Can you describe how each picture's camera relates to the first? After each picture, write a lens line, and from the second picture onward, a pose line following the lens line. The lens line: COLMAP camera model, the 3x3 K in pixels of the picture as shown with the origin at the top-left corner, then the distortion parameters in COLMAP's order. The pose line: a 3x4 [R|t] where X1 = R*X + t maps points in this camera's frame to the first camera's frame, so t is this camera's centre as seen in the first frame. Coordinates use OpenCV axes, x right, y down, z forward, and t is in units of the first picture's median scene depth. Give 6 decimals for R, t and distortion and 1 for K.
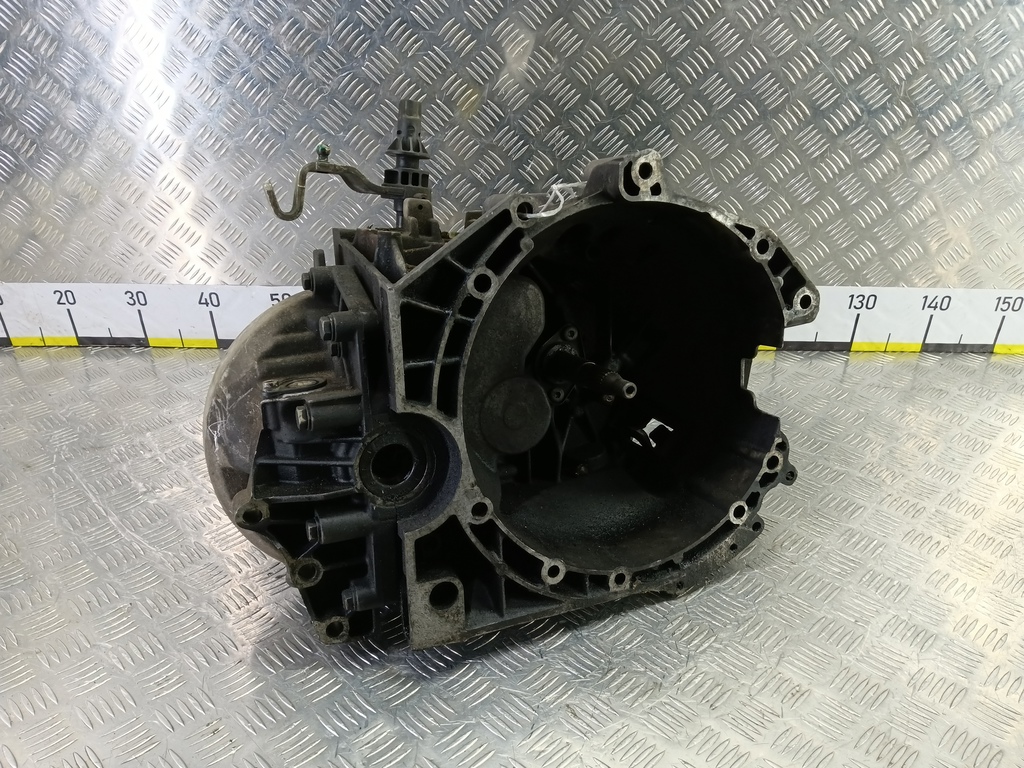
lens RADIAL K [[806.4, 0, 512.0], [0, 806.4, 384.0], [0, 0, 1]] dist [0.007758, -0.013564]
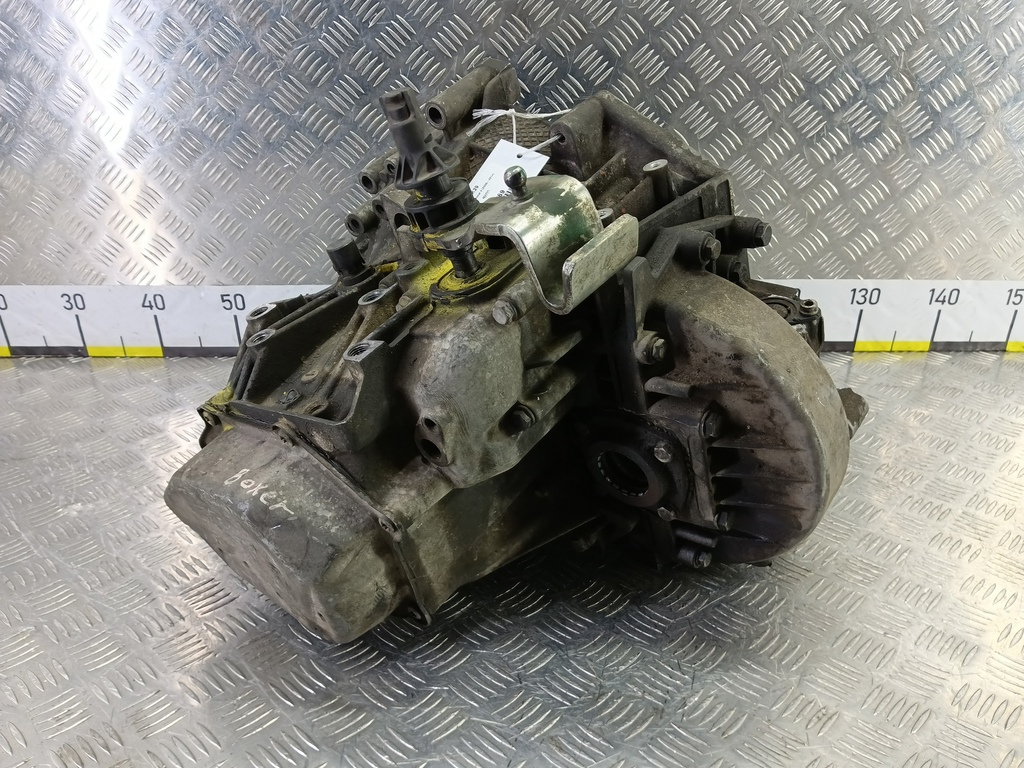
lens RADIAL K [[816.6, 0, 512.0], [0, 816.6, 384.0], [0, 0, 1]] dist [-0.010813, -0.004376]
pose [[0.999722, -0.011040, 0.020829, 0.010096], [0.012317, 0.997986, -0.062219, 0.058763], [-0.020100, 0.062459, 0.997845, 0.095513]]
